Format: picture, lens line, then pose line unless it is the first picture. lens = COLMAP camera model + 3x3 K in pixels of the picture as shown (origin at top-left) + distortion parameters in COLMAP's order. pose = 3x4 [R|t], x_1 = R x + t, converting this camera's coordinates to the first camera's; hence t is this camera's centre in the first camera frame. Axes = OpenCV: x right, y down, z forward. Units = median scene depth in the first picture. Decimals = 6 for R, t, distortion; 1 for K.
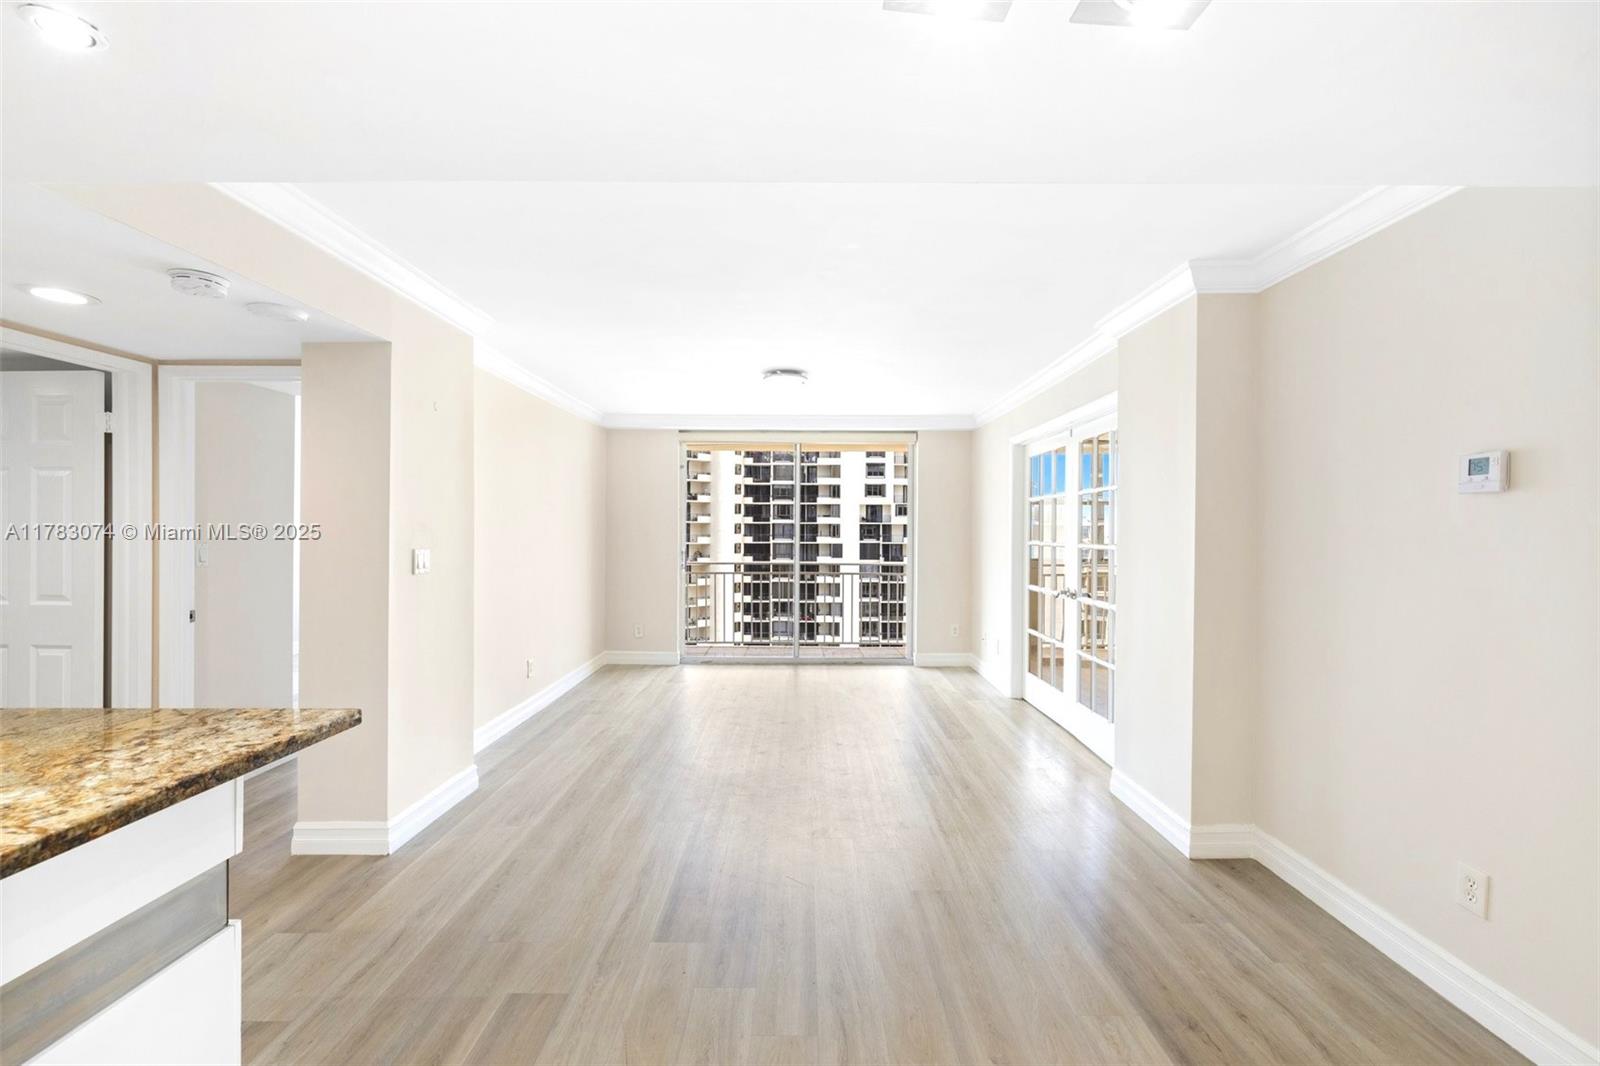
lens RADIAL K [[668.7, 0, 802.8], [0, 668.7, 535.3], [0, 0, 1]] dist [0.000570, -0.000464]
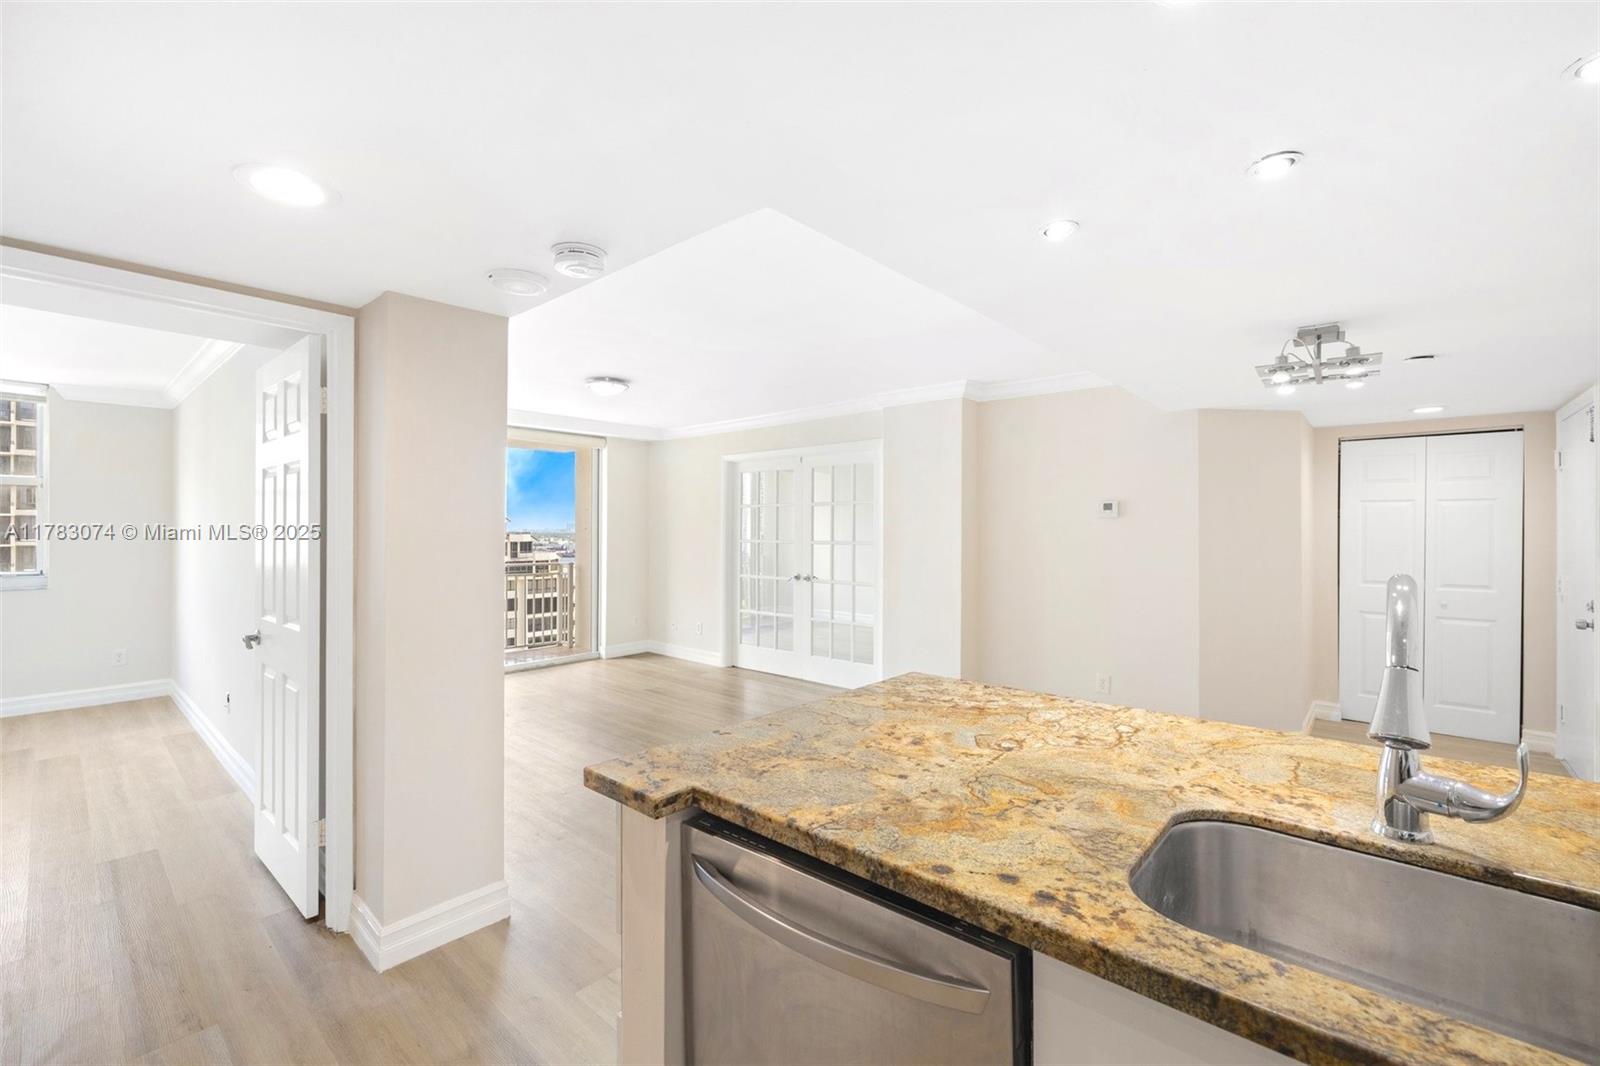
lens RADIAL K [[671.8, 0, 802.5], [0, 671.8, 534.9], [0, 0, 1]] dist [0.000750, 0.000109]
pose [[0.663058, -0.008288, 0.748522, -0.416117], [0.004473, 0.999965, 0.007110, -0.006498], [-0.748555, -0.001366, 0.663072, 0.060333]]
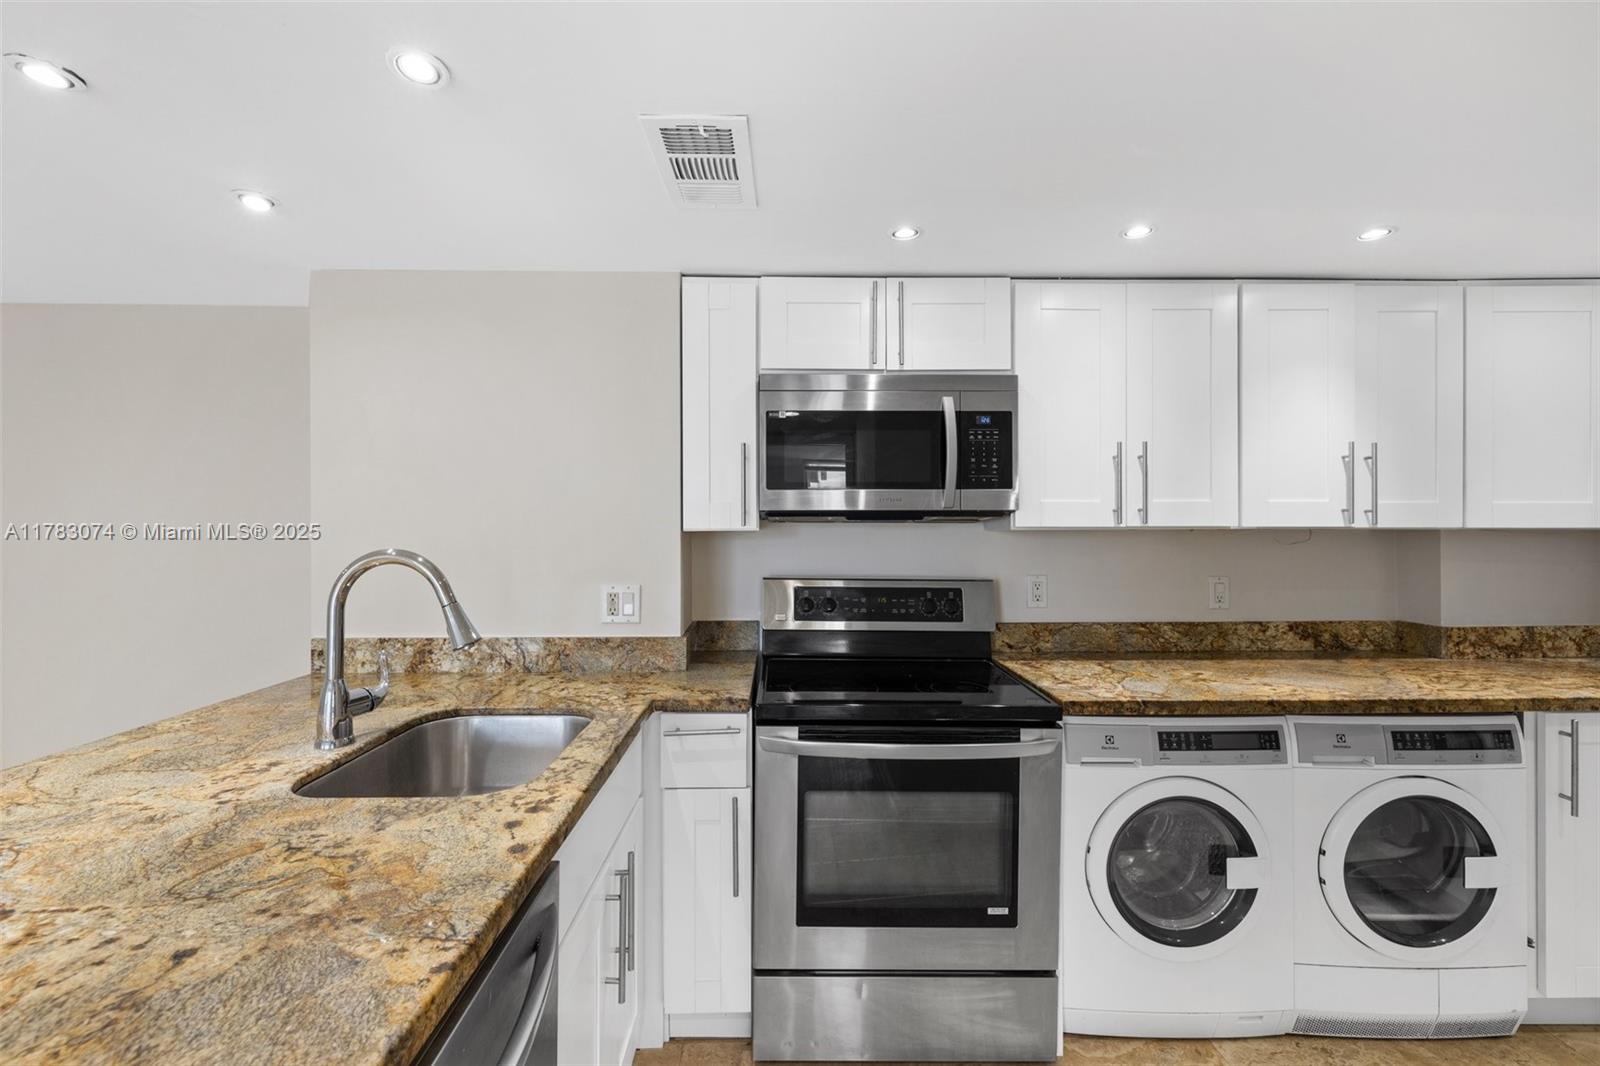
lens RADIAL K [[682.0, 0, 794.8], [0, 682.0, 528.0], [0, 0, 1]] dist [0.001948, -0.000065]
pose [[-0.999816, -0.003133, -0.018900, -0.353081], [-0.003138, 0.999995, 0.000255, -0.003959], [0.018899, 0.000314, -0.999821, 0.261364]]
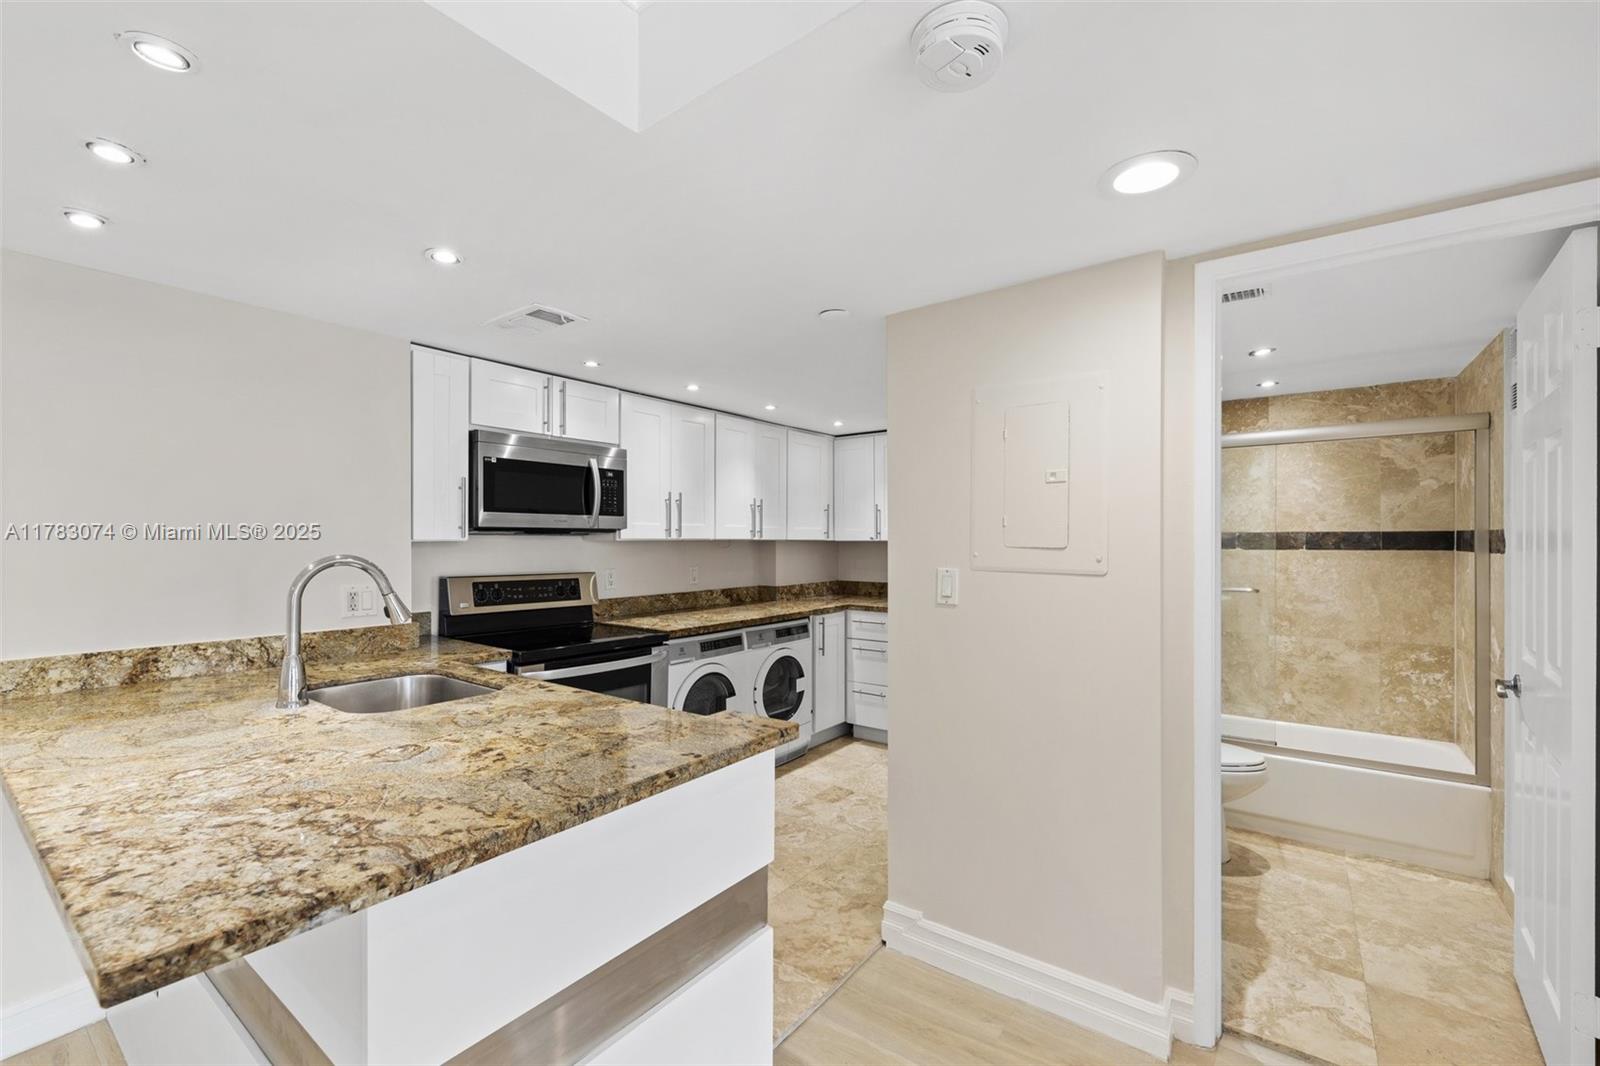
lens RADIAL K [[671.8, 0, 802.5], [0, 671.8, 534.9], [0, 0, 1]] dist [0.000750, 0.000109]
pose [[-0.592004, -0.010071, -0.805872, -0.131269], [-0.005669, 0.999949, -0.008332, -0.004123], [0.805915, -0.000364, -0.592031, 0.366714]]
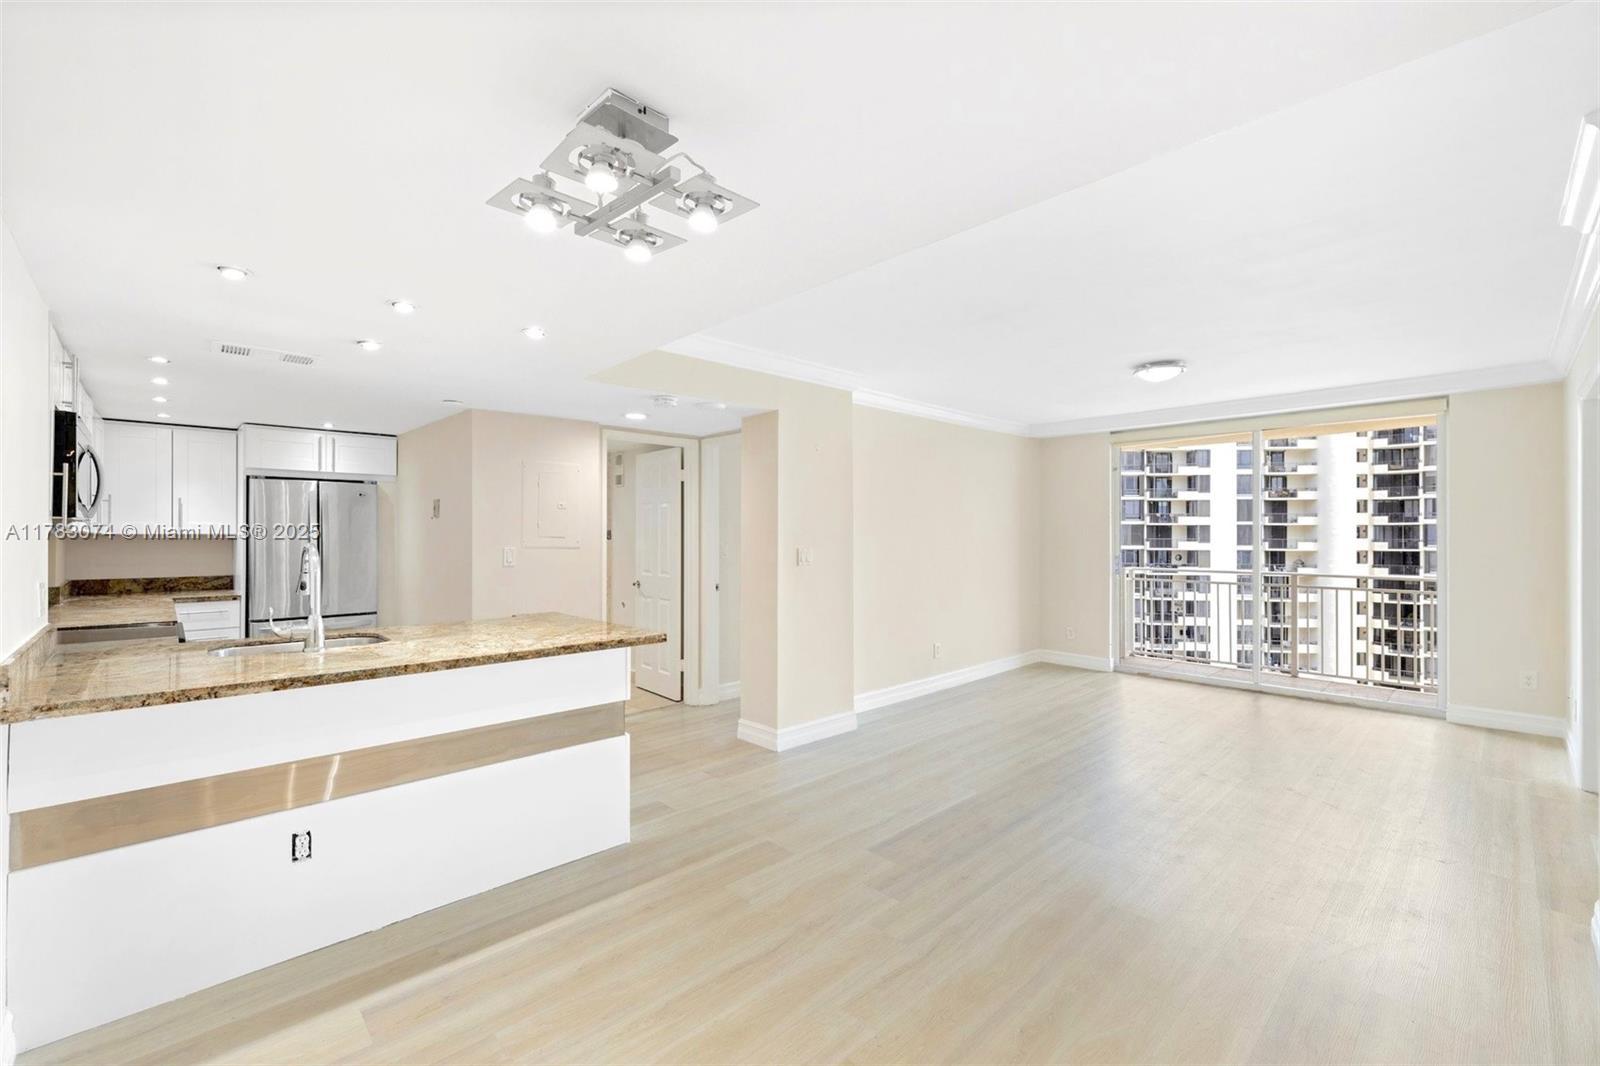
lens RADIAL K [[667.1, 0, 805.2], [0, 667.1, 532.5], [0, 0, 1]] dist [0.000647, 0.000165]
pose [[0.691861, -0.007131, -0.721996, 0.208431], [-0.001099, 0.999940, -0.010929, 0.000966], [0.722030, 0.008355, 0.691811, 0.002872]]
